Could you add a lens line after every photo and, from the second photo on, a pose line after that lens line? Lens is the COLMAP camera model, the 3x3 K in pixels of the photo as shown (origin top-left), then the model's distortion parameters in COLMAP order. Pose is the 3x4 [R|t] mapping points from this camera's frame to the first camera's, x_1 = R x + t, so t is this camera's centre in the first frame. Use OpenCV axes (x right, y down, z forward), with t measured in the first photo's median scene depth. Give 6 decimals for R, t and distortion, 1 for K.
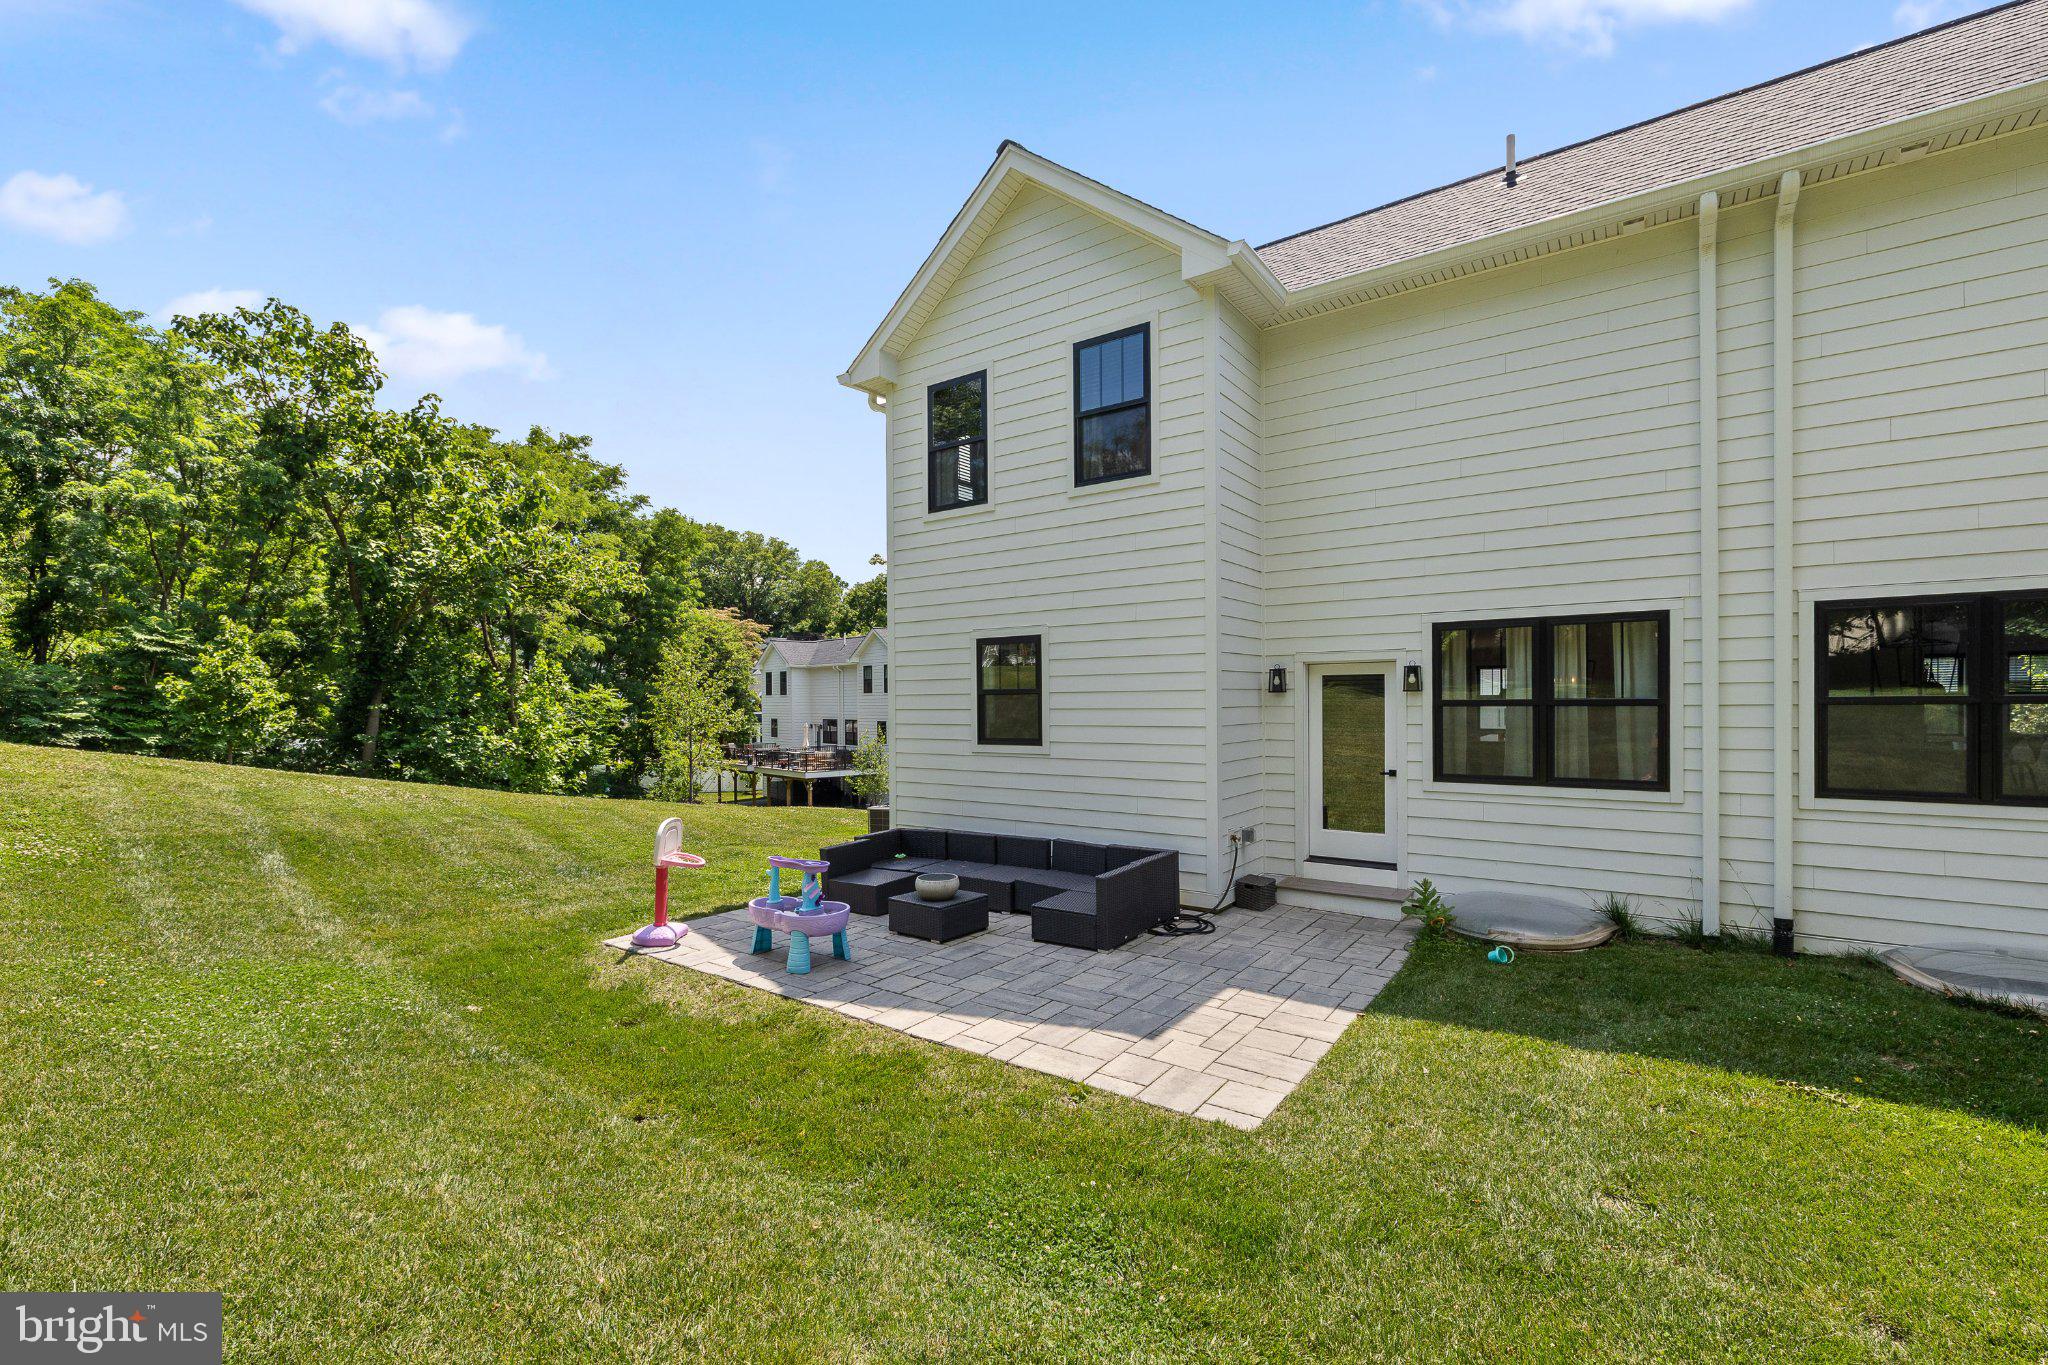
lens RADIAL K [[879.6, 0, 1023.3], [0, 879.6, 701.6], [0, 0, 1]] dist [0.000083, 0.000253]
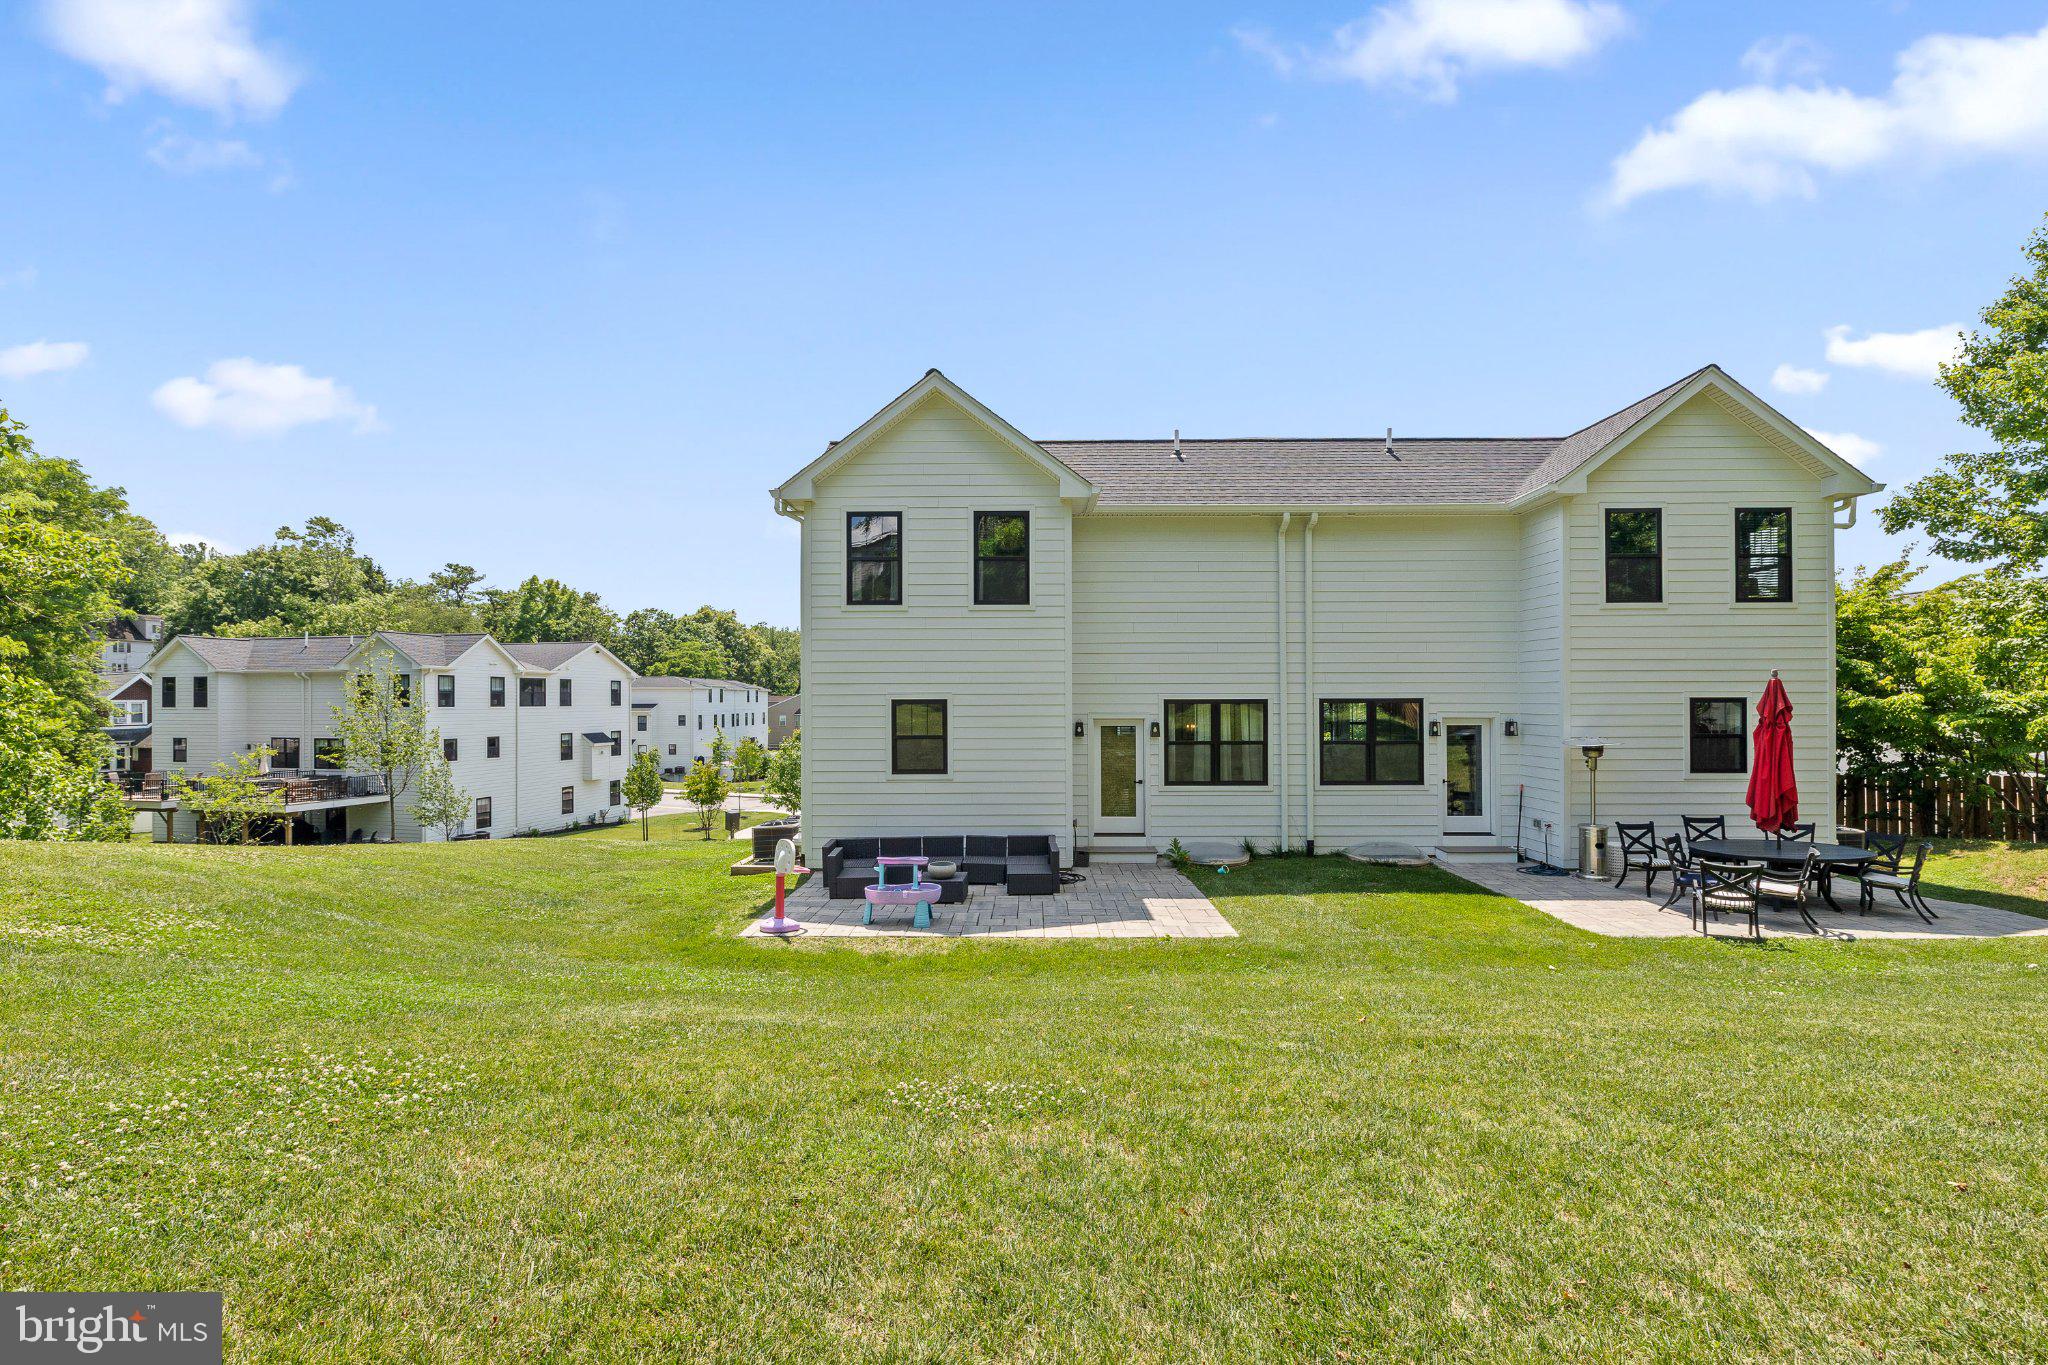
lens RADIAL K [[879.6, 0, 1021.5], [0, 879.6, 683.2], [0, 0, 1]] dist [0.000083, 0.000253]
pose [[0.815473, 0.018382, 0.578503, -0.872569], [-0.004574, 0.999669, -0.025318, -0.078013], [-0.578777, 0.018000, 0.815287, -0.340905]]
